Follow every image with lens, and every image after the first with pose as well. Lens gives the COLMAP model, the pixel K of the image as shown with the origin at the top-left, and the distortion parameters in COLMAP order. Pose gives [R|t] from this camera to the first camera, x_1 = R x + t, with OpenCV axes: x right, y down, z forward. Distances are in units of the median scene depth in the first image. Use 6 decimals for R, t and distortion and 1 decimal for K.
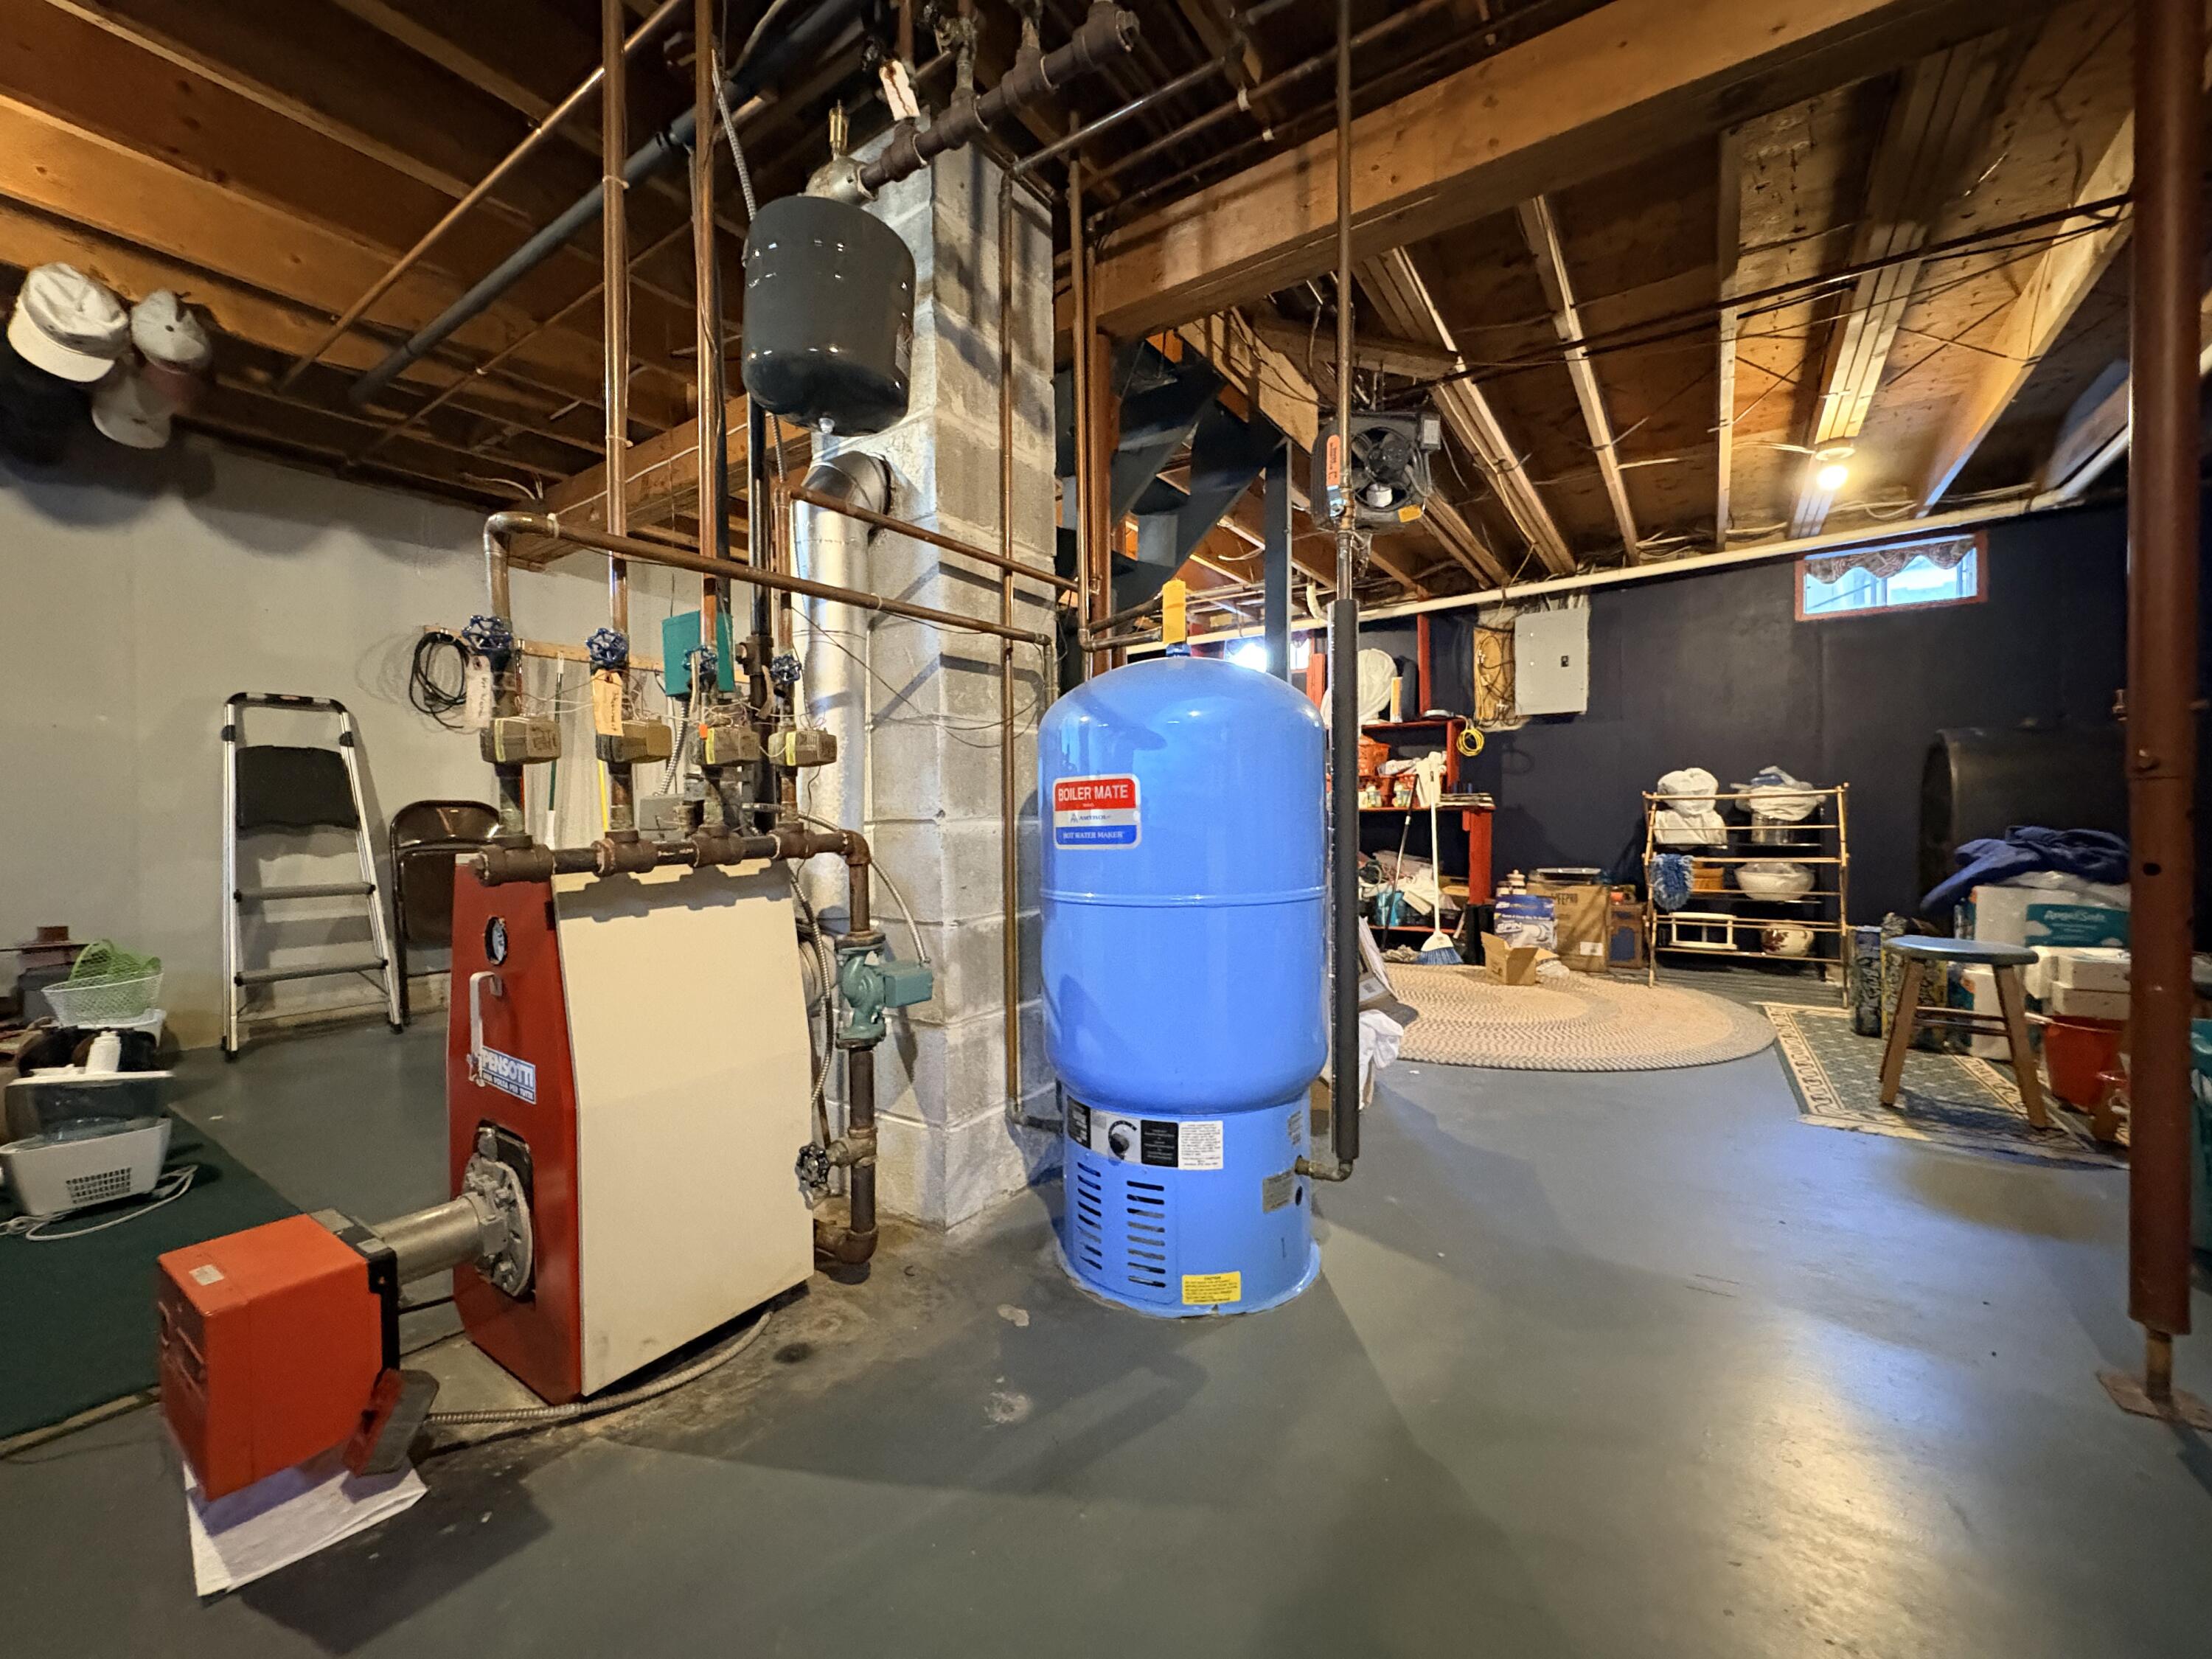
lens RADIAL K [[897.9, 0, 1096.7], [0, 897.9, 830.2], [0, 0, 1]] dist [-0.001552, 0.000149]
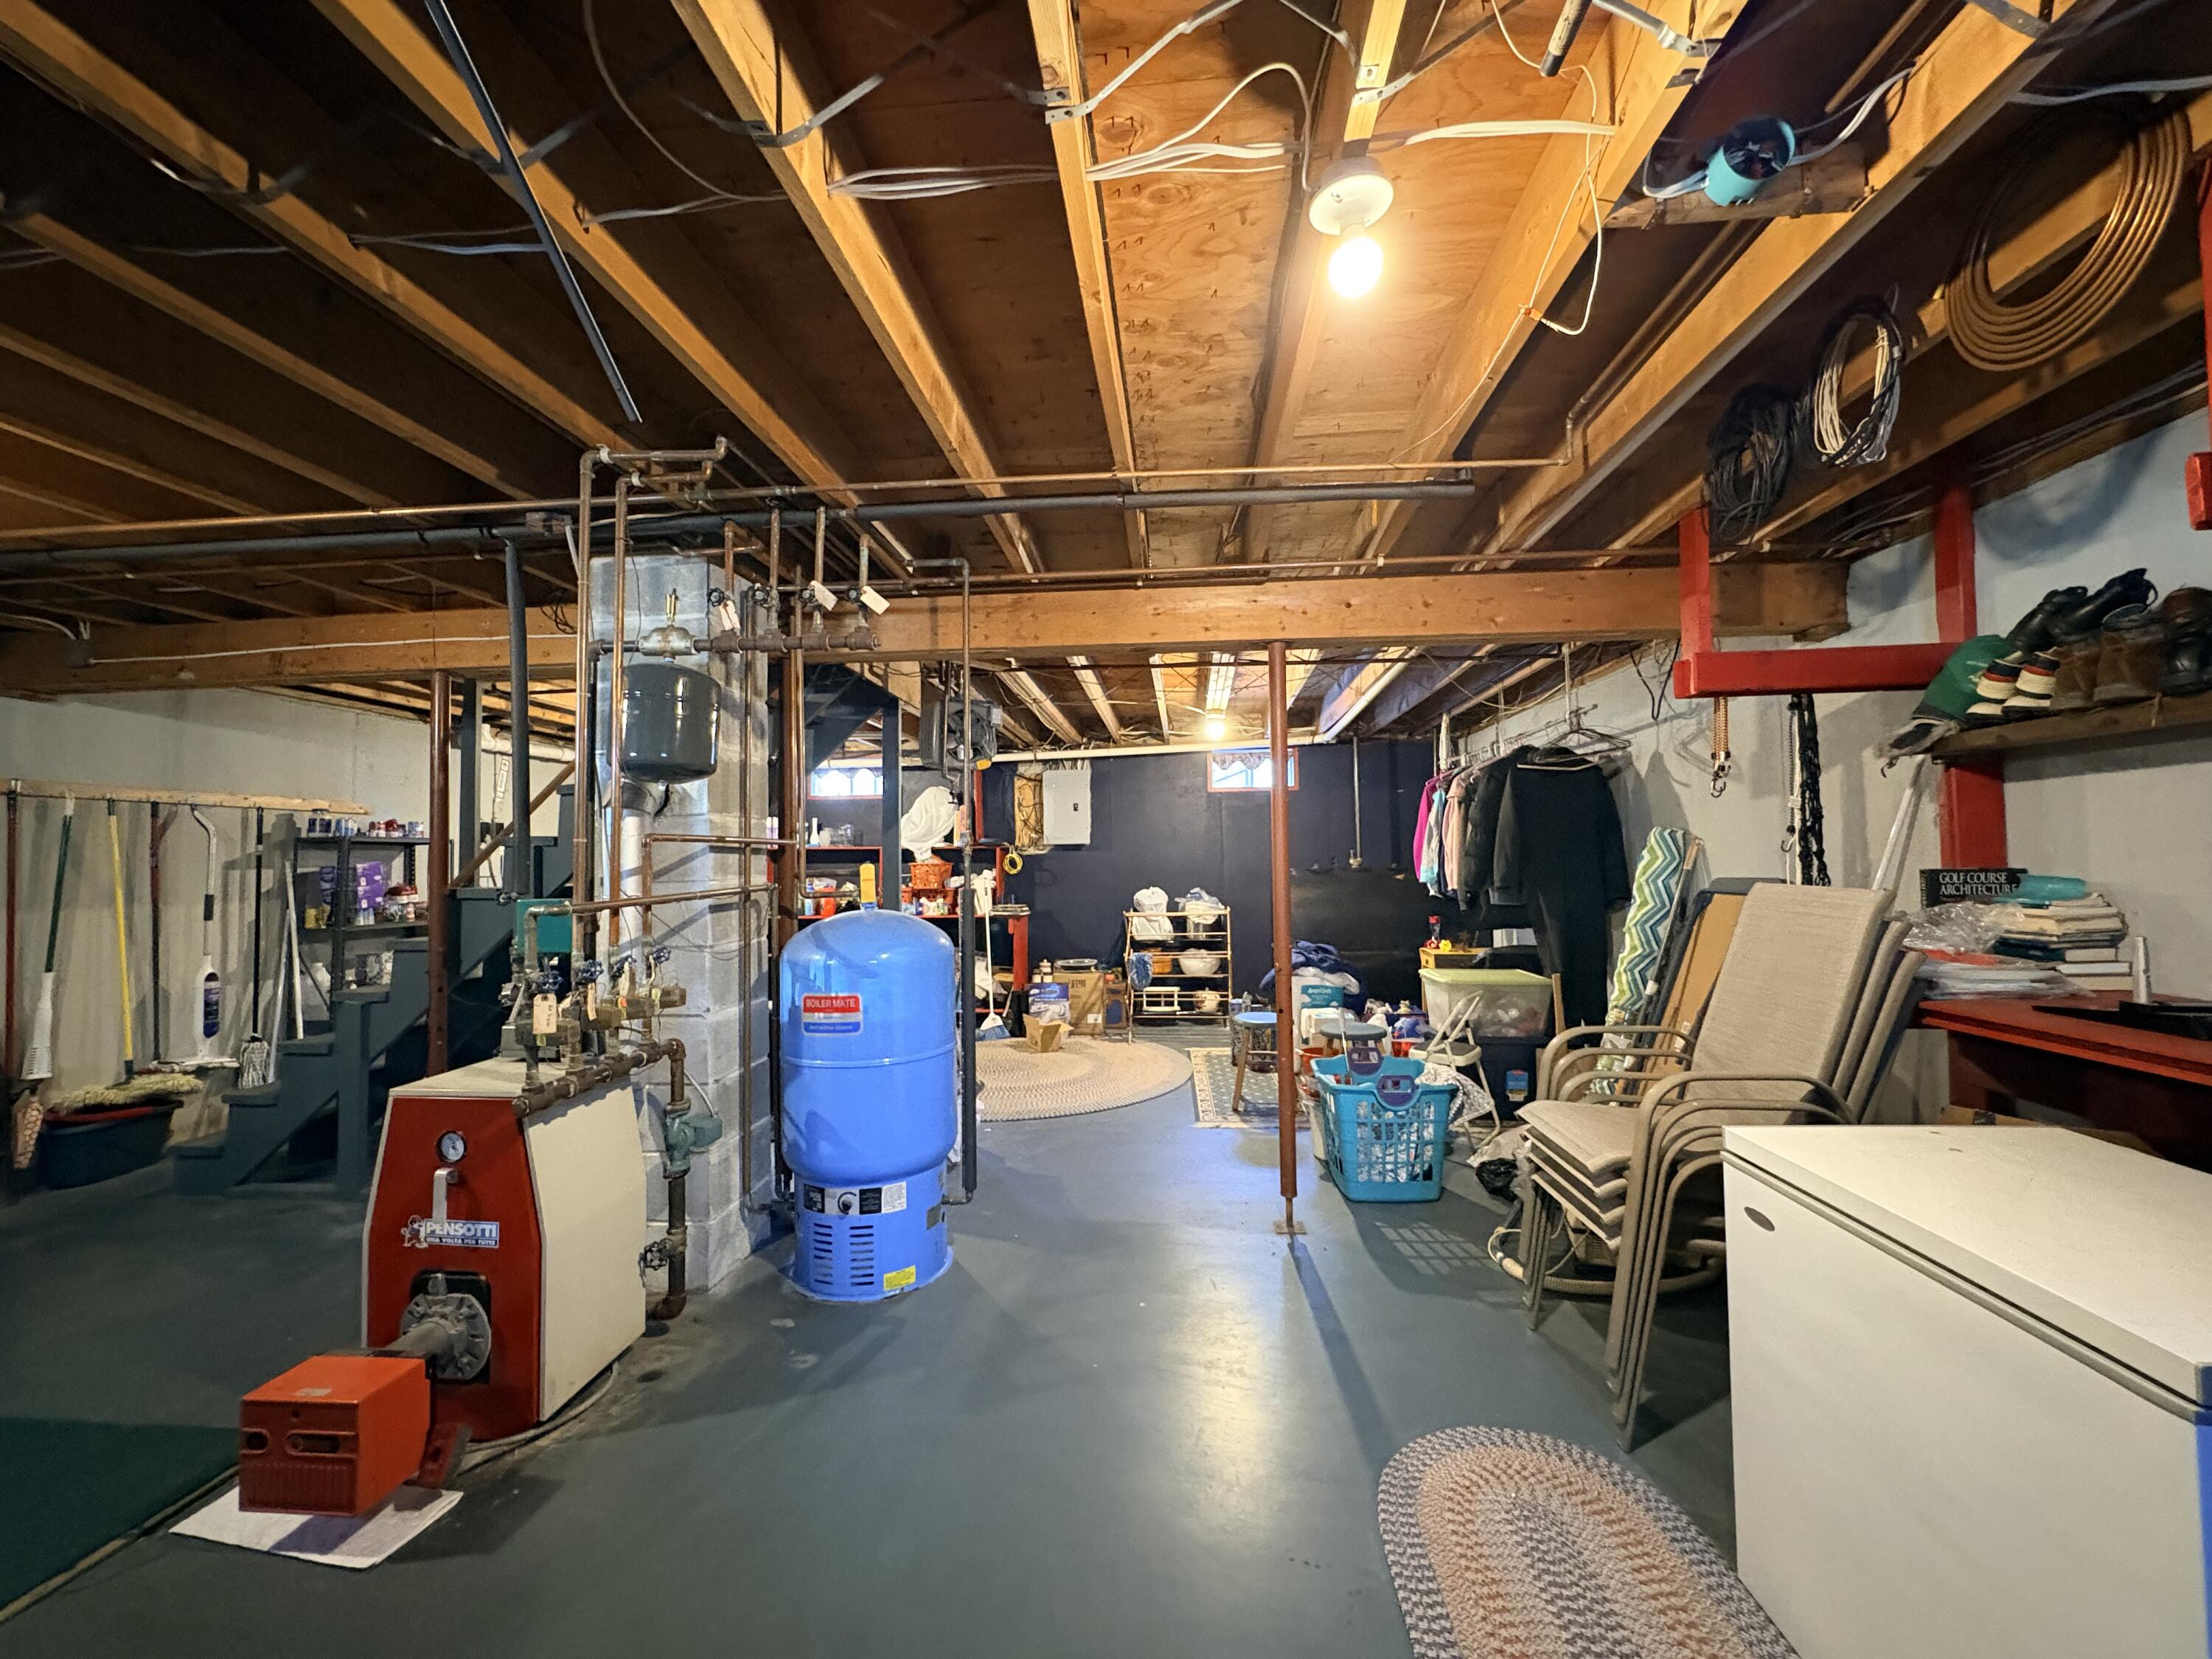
lens RADIAL K [[897.9, 0, 1114.6], [0, 897.9, 829.4], [0, 0, 1]] dist [-0.001552, 0.000149]
pose [[0.868009, 0.013013, 0.496378, -0.202194], [0.015372, 0.998473, -0.053057, -0.141235], [-0.496311, 0.053685, 0.866483, -0.407594]]
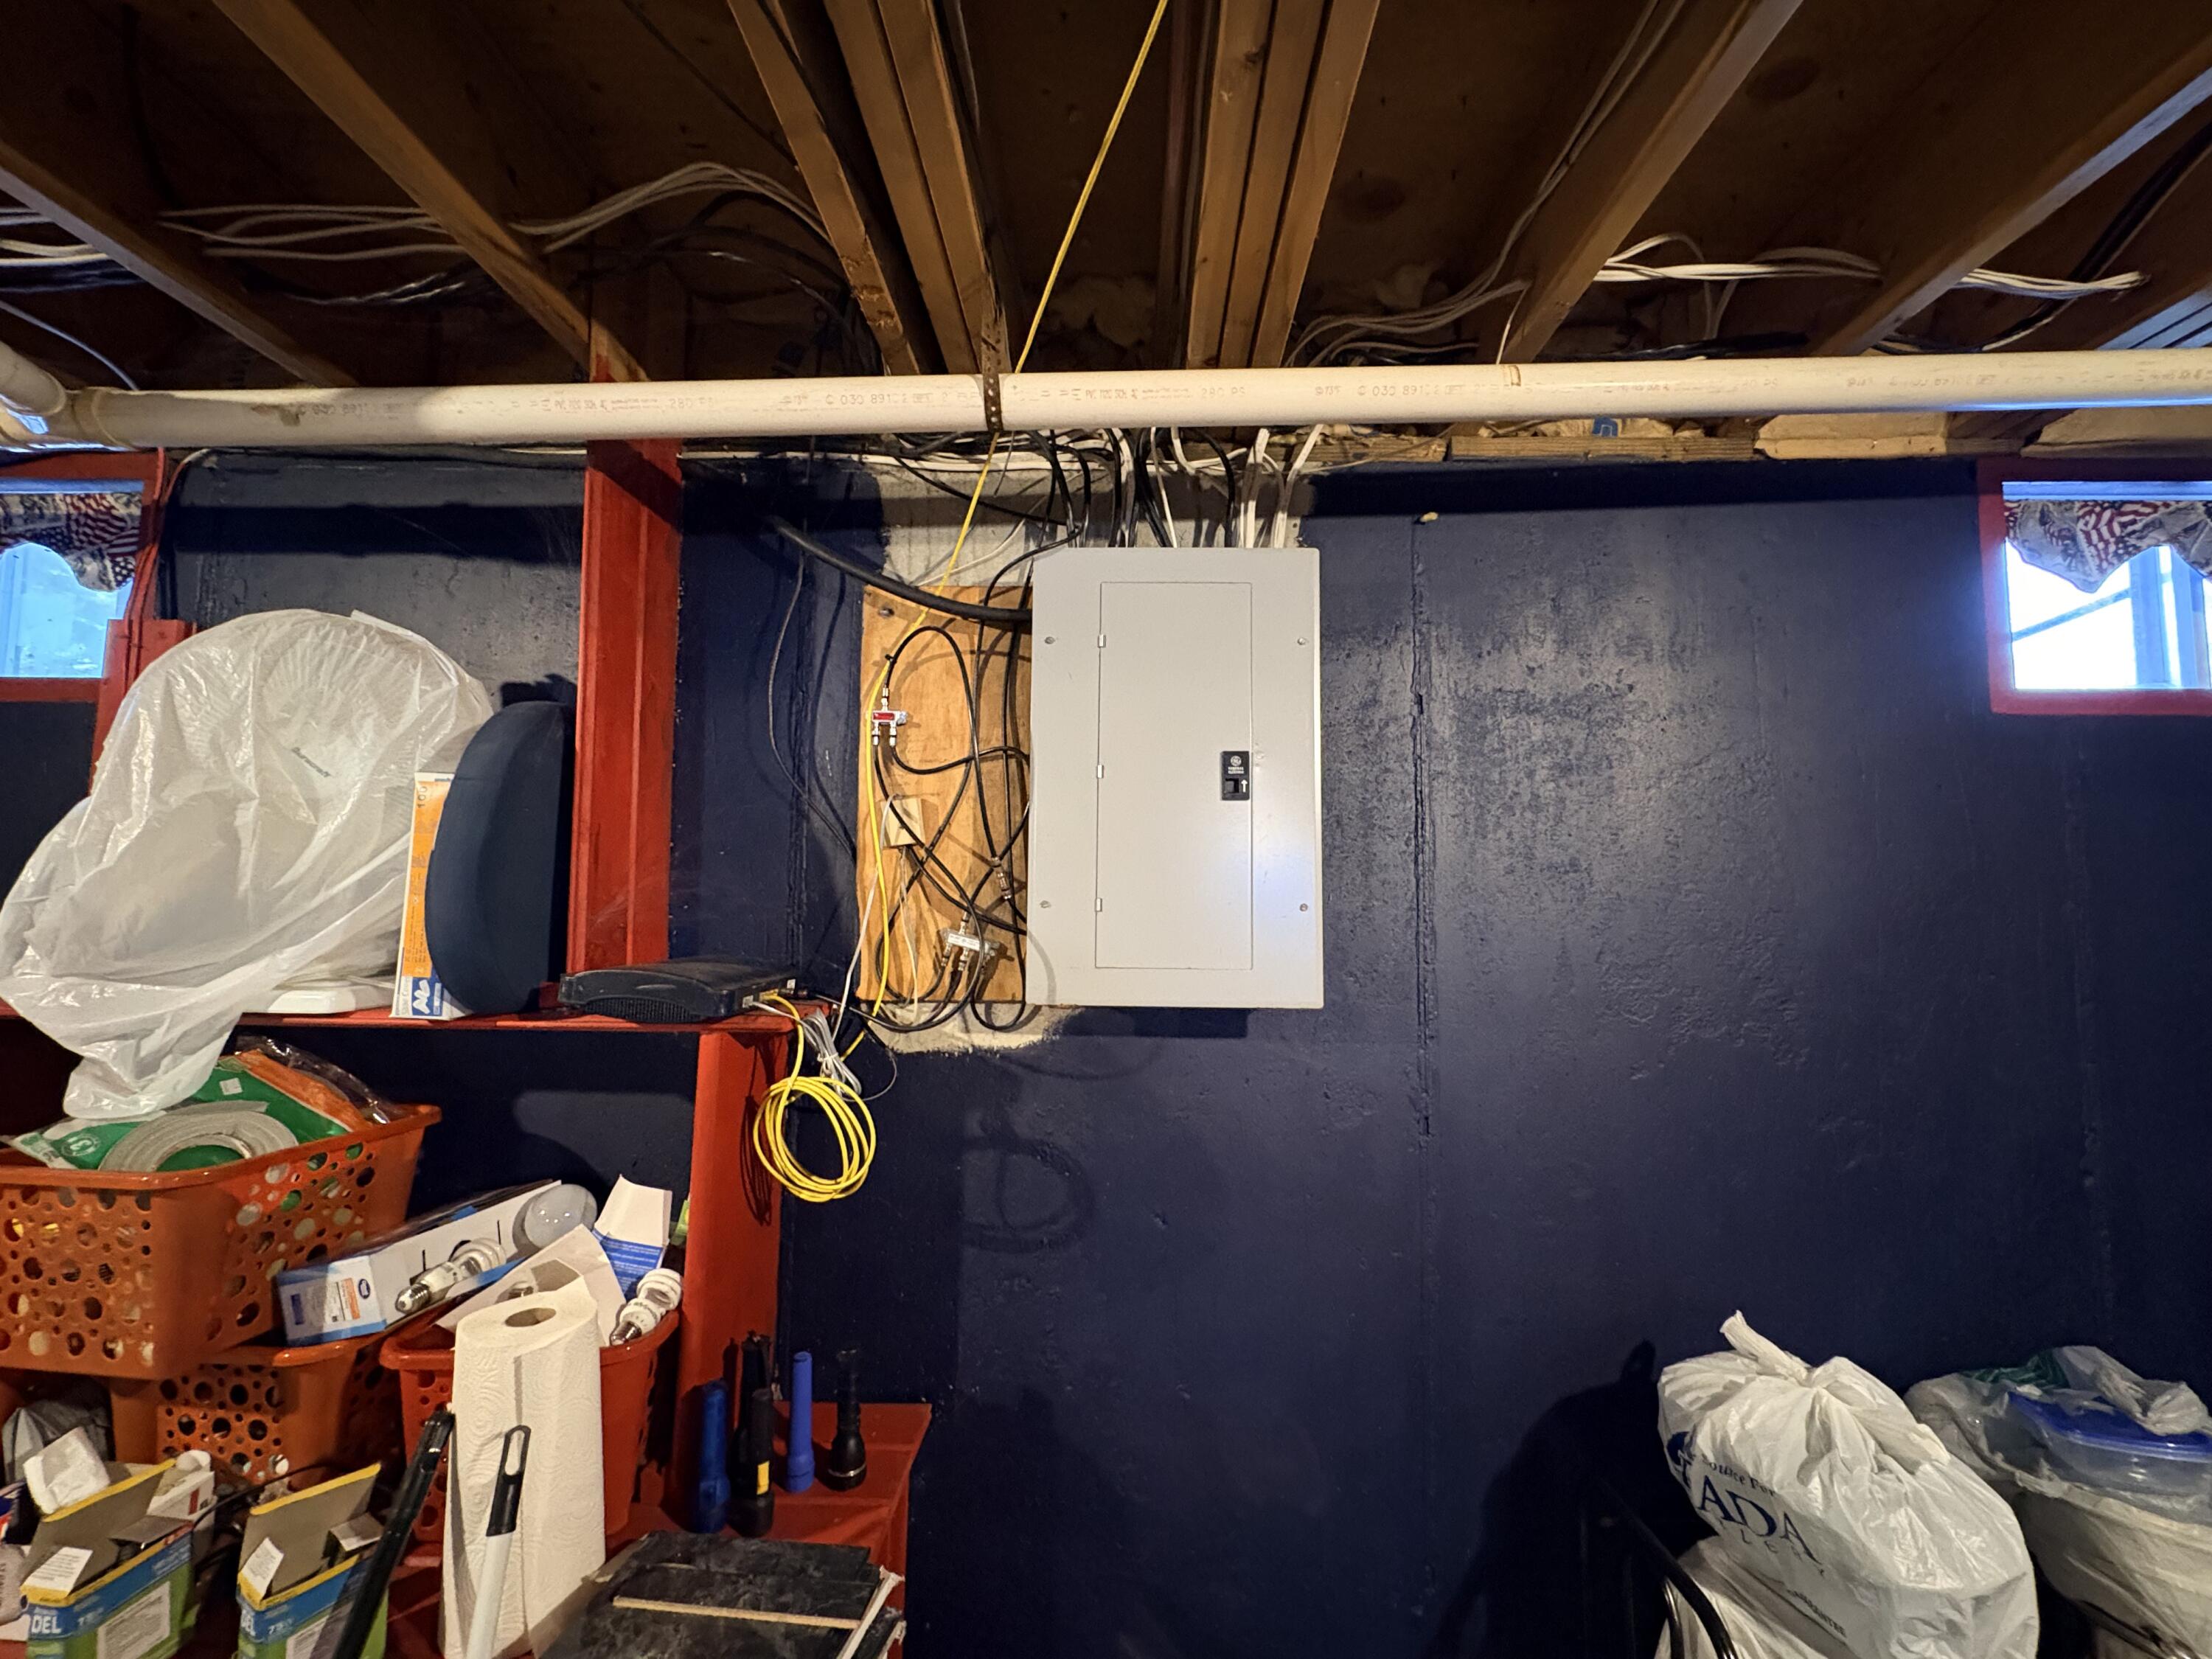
lens RADIAL K [[897.9, 0, 1105.8], [0, 897.9, 829.1], [0, 0, 1]] dist [-0.001552, 0.000149]
pose [[0.843445, 0.061012, 0.533740, 0.673686], [-0.009584, 0.995081, -0.098601, -0.271993], [-0.537130, 0.078049, 0.839880, 1.484328]]
